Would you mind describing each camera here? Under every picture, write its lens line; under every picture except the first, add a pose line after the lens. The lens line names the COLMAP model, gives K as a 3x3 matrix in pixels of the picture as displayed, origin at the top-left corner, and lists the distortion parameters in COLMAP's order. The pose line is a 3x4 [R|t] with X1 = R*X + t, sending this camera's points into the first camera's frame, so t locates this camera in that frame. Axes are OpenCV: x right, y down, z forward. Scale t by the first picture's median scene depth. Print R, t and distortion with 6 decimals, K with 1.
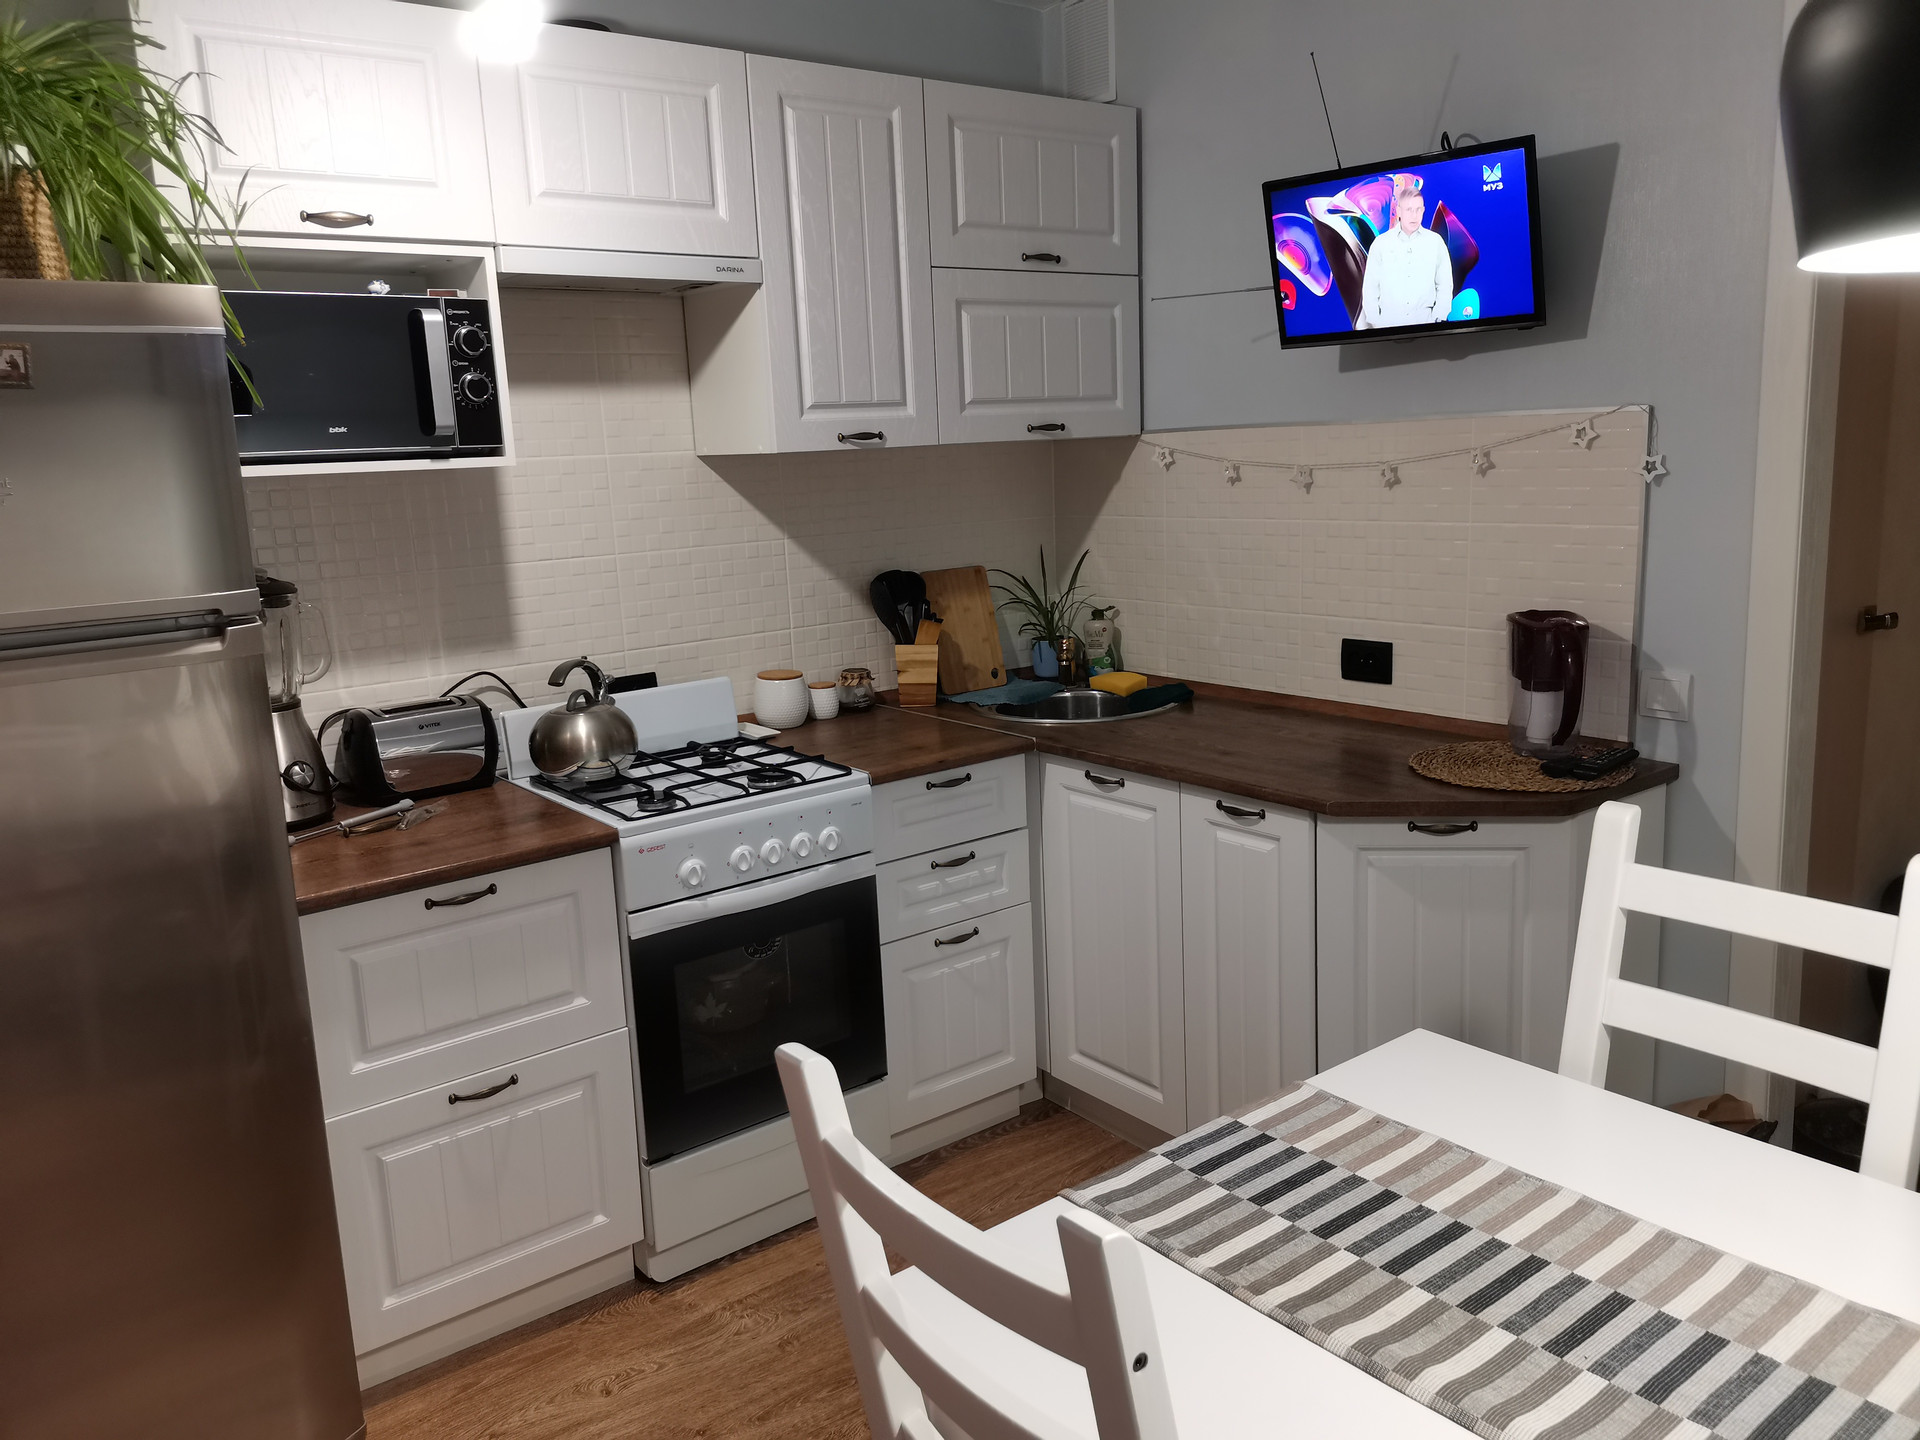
lens RADIAL K [[1461.9, 0, 966.0], [0, 1461.9, 700.9], [0, 0, 1]] dist [0.049051, -0.011285]
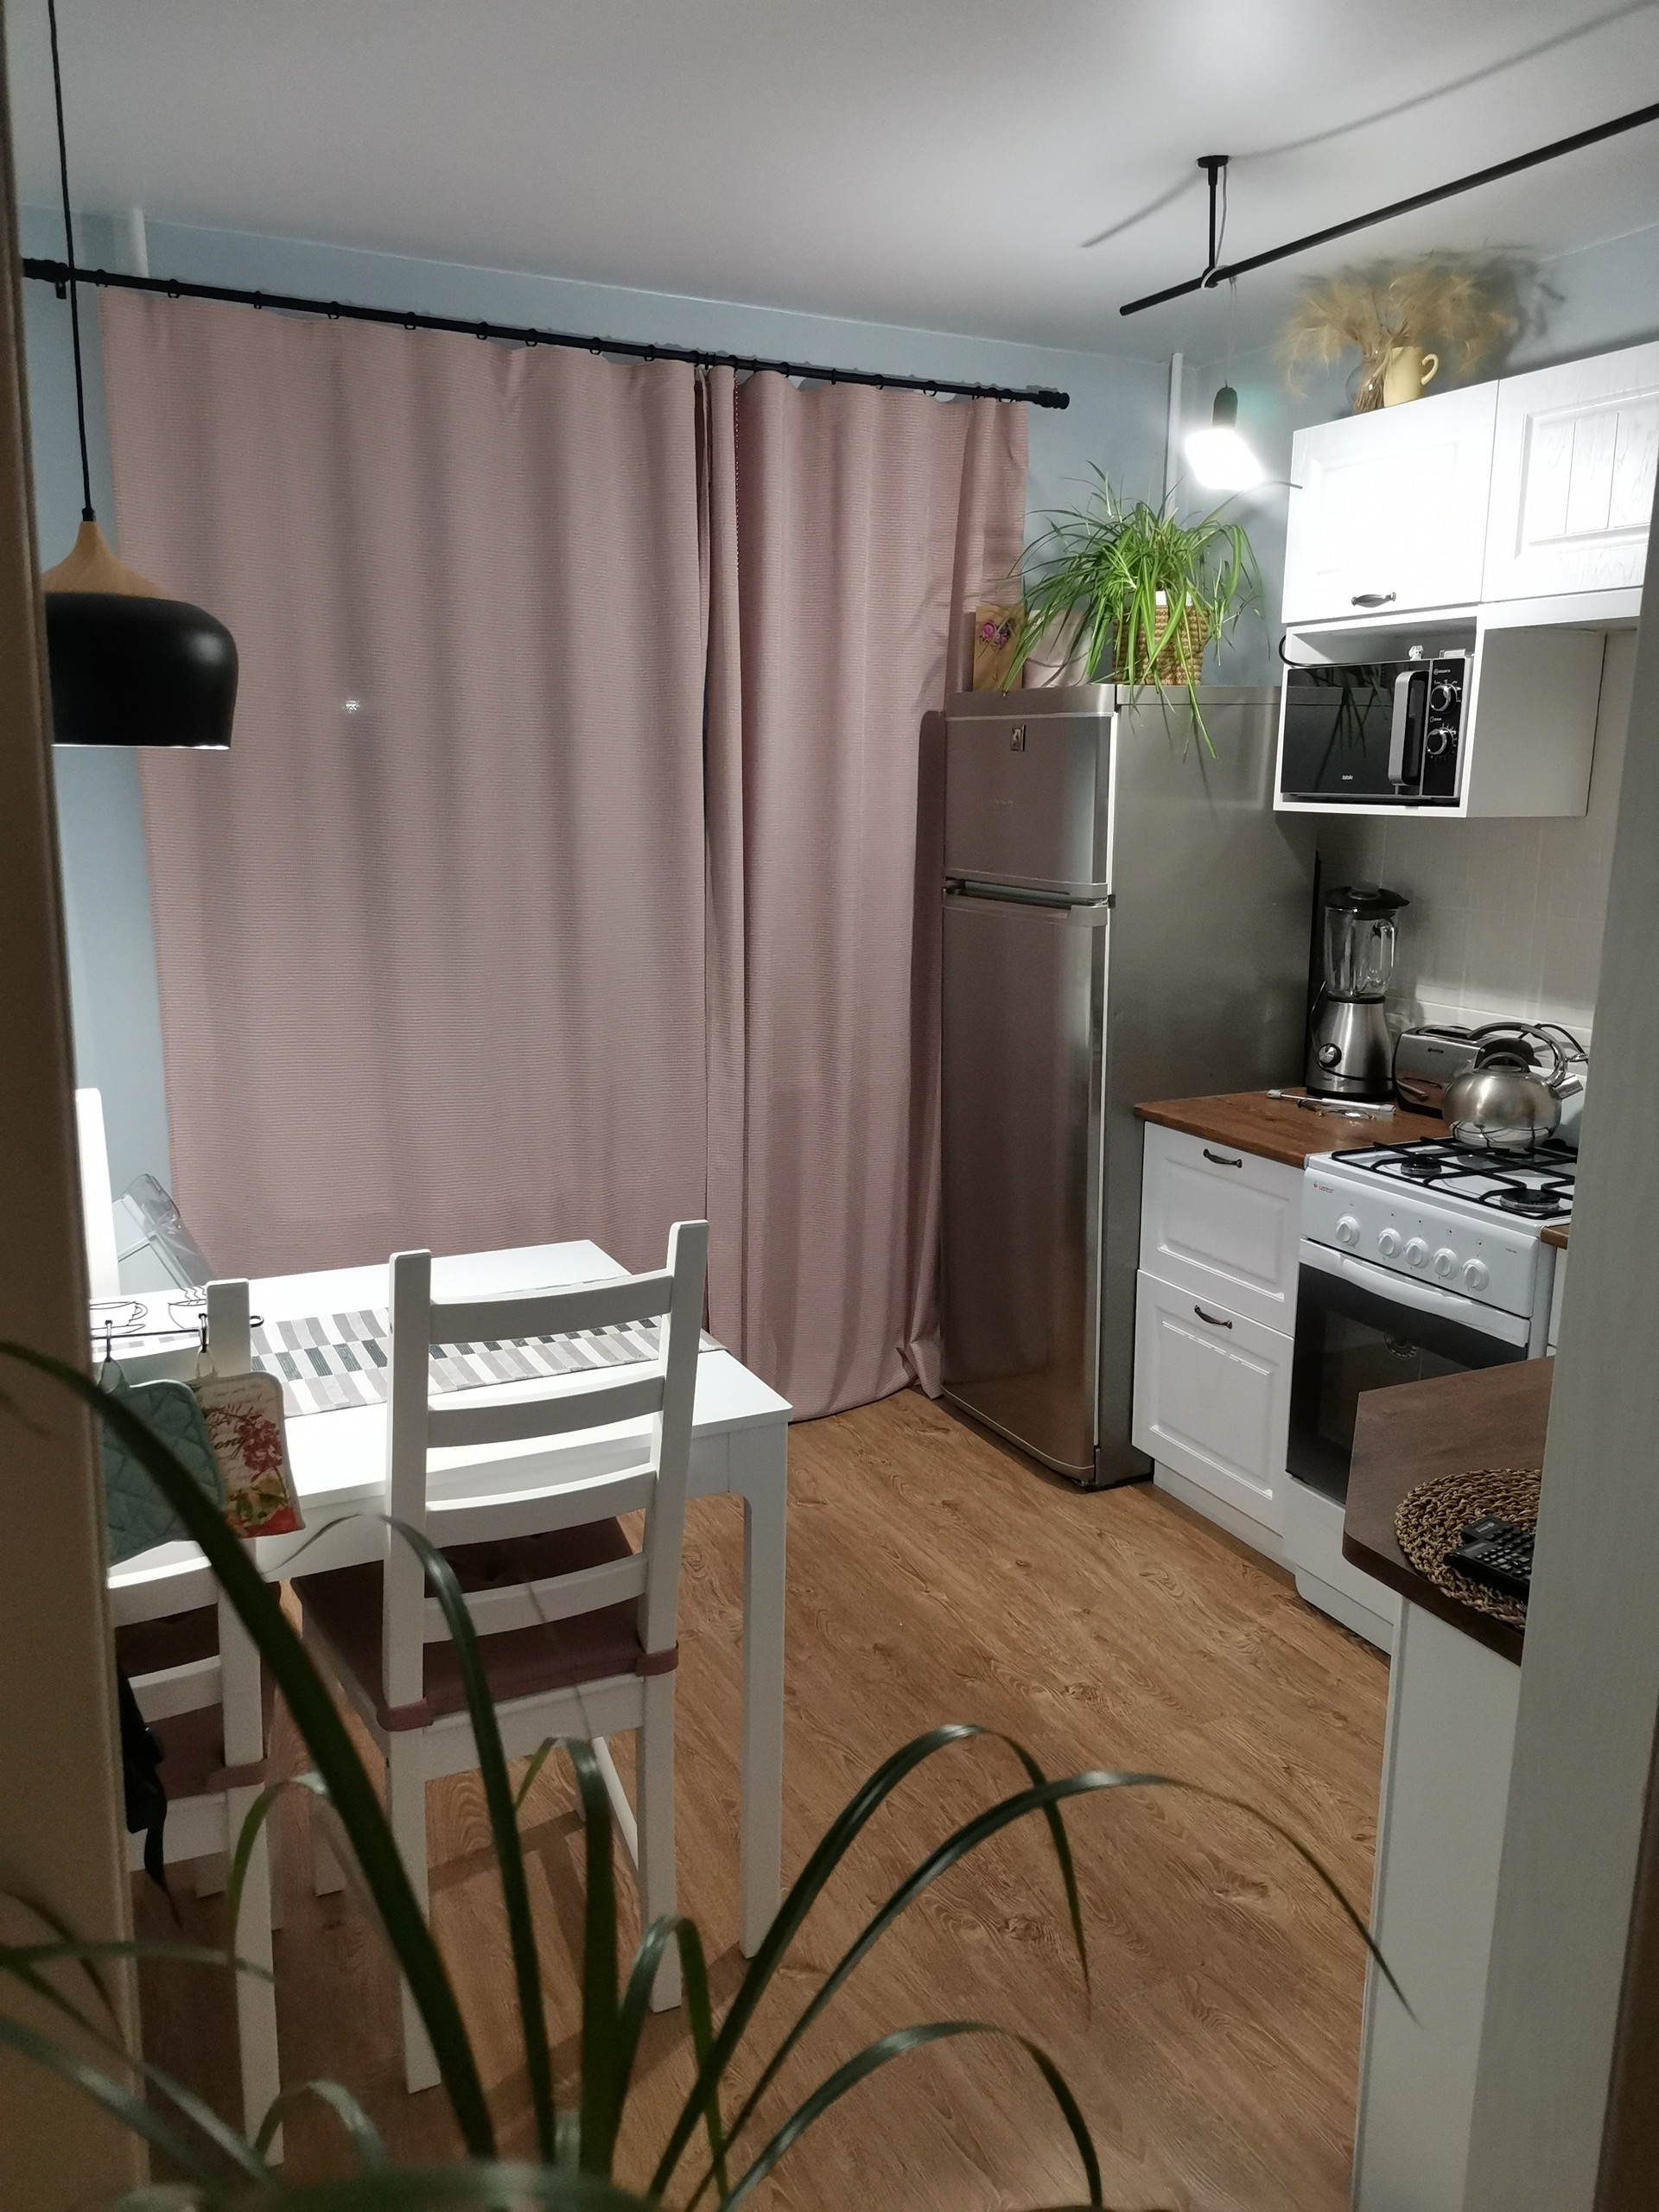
lens RADIAL K [[1684.2, 0, 836.2], [0, 1684.2, 1115.1], [0, 0, 1]] dist [0.049051, -0.011285]
pose [[-0.215539, 0.236177, -0.947504, 1.027951], [-0.180944, 0.943847, 0.276427, -0.226964], [0.959585, 0.231026, -0.160701, 0.874620]]
